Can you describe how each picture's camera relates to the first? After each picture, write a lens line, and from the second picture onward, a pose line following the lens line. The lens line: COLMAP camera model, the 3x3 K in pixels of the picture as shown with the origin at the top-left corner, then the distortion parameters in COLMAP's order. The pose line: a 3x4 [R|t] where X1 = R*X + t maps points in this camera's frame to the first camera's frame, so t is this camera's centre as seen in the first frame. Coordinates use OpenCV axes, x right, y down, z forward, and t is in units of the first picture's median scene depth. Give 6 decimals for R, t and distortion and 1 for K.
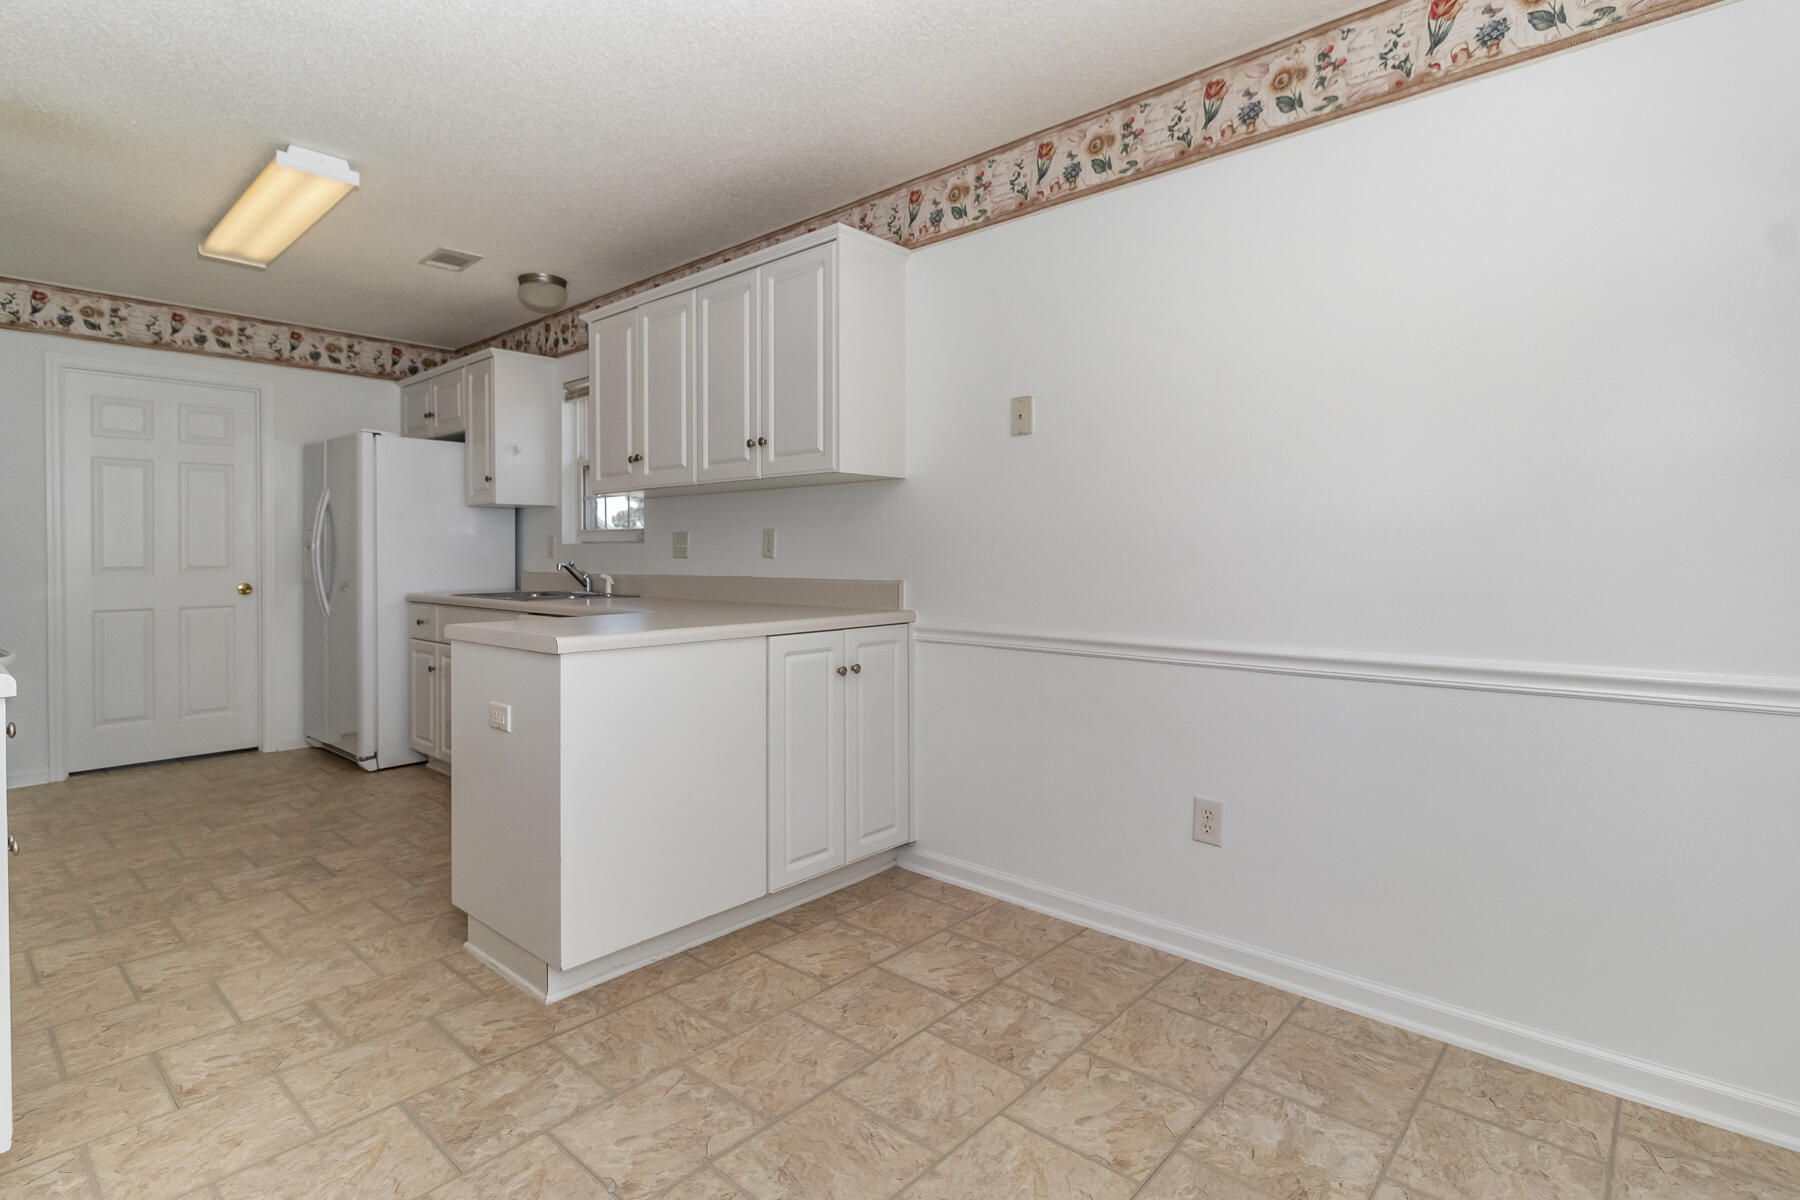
lens RADIAL K [[882.1, 0, 902.6], [0, 882.1, 562.4], [0, 0, 1]] dist [-0.000935, 0.000089]
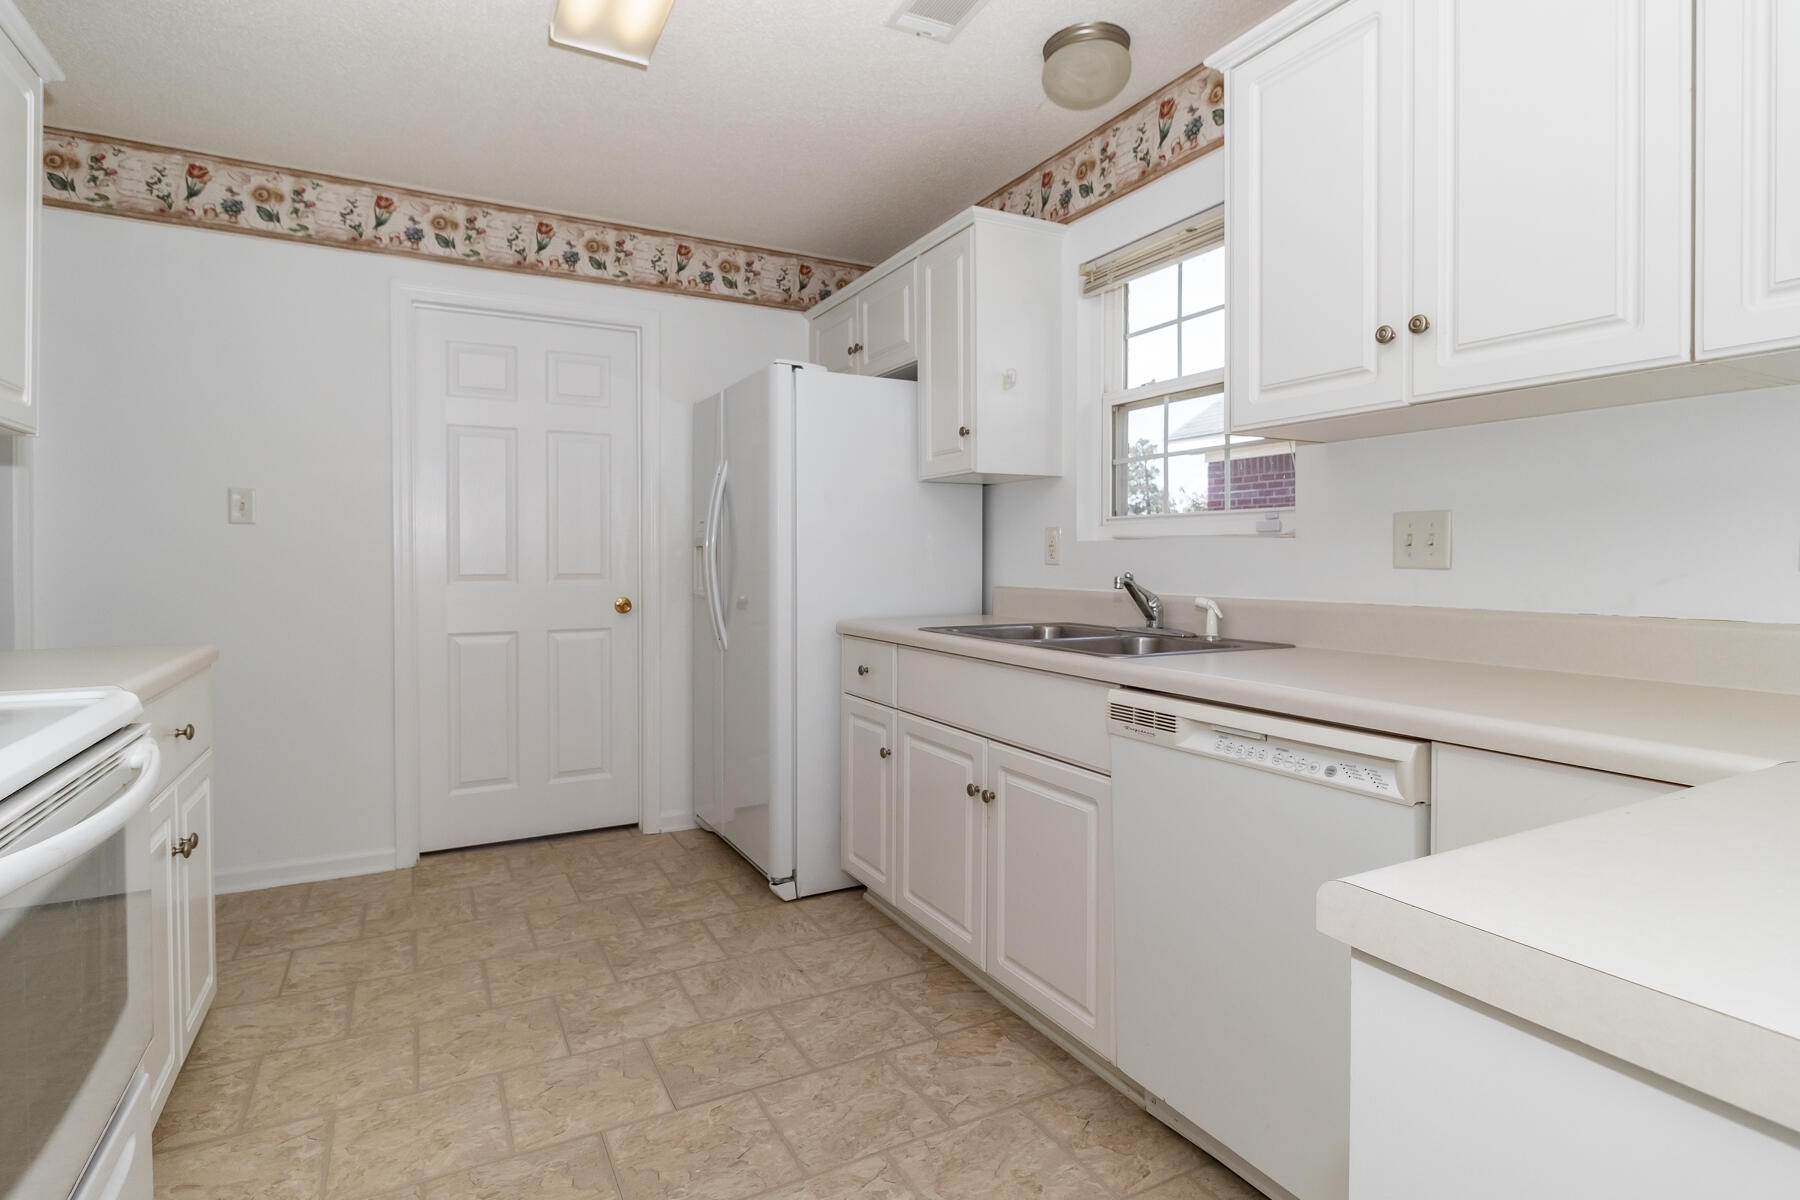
lens RADIAL K [[915.5, 0, 899.4], [0, 915.5, 563.8], [0, 0, 1]] dist [0.042609, 0.000025]
pose [[0.938539, 0.003901, -0.345150, -0.287659], [-0.004117, 0.999992, 0.000108, -0.005300], [0.345147, 0.001319, 0.938548, 0.389956]]
